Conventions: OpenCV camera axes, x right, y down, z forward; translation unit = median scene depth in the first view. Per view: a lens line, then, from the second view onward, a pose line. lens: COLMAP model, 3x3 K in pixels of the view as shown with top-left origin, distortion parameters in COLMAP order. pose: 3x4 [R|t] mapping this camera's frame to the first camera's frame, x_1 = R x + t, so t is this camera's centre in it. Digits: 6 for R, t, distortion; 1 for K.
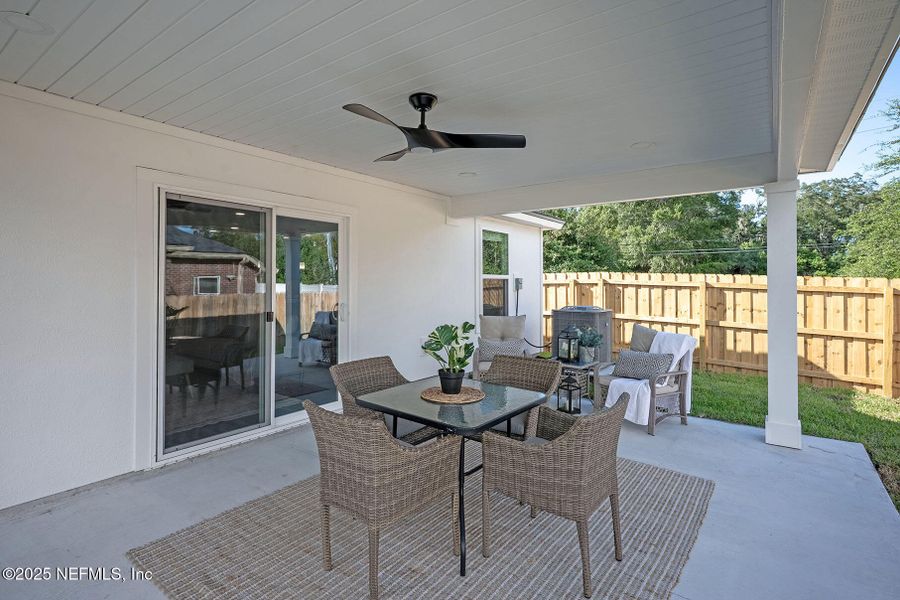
lens RADIAL K [[458.2, 0, 403.0], [0, 458.2, 276.2], [0, 0, 1]] dist [0.000581, 0.000776]
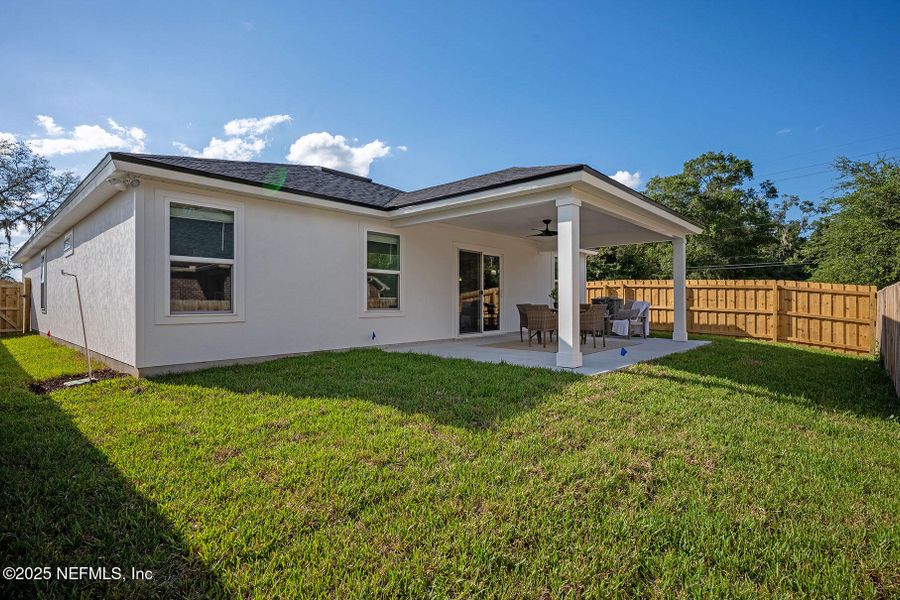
lens RADIAL K [[432.5, 0, 446.7], [0, 432.5, 298.6], [0, 0, 1]] dist [0.000047, 0.001168]
pose [[0.999674, -0.010875, -0.023079, -0.189164], [0.011112, 0.999887, 0.010167, 0.040937], [0.022966, -0.010420, 0.999682, -0.659726]]
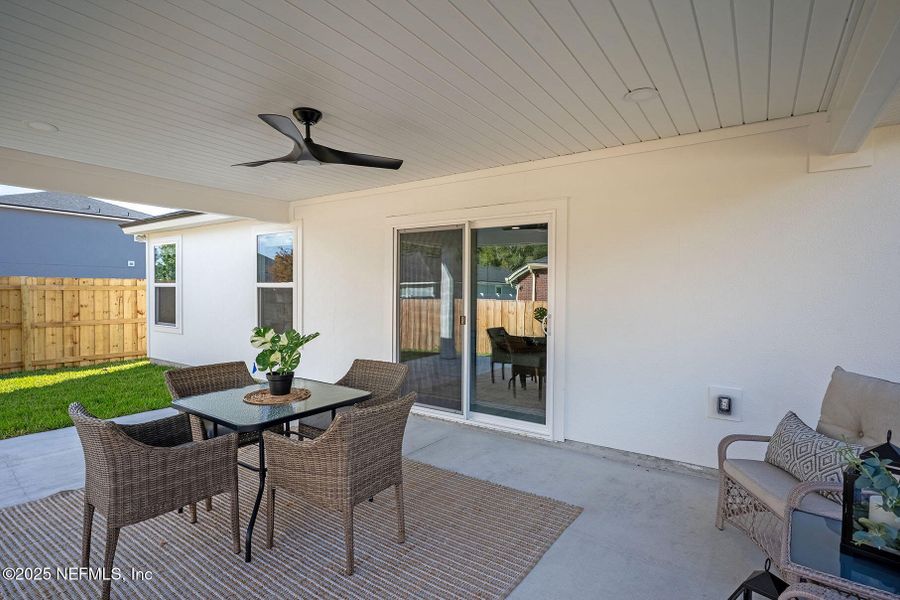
lens RADIAL K [[439.5, 0, 452.7], [0, 439.5, 300.8], [0, 0, 1]] dist [0.000369, 0.000717]
pose [[0.104482, 0.019109, -0.994343, 0.337576], [0.005627, 0.999788, 0.019805, 0.007279], [0.994511, -0.007665, 0.104353, 0.366413]]
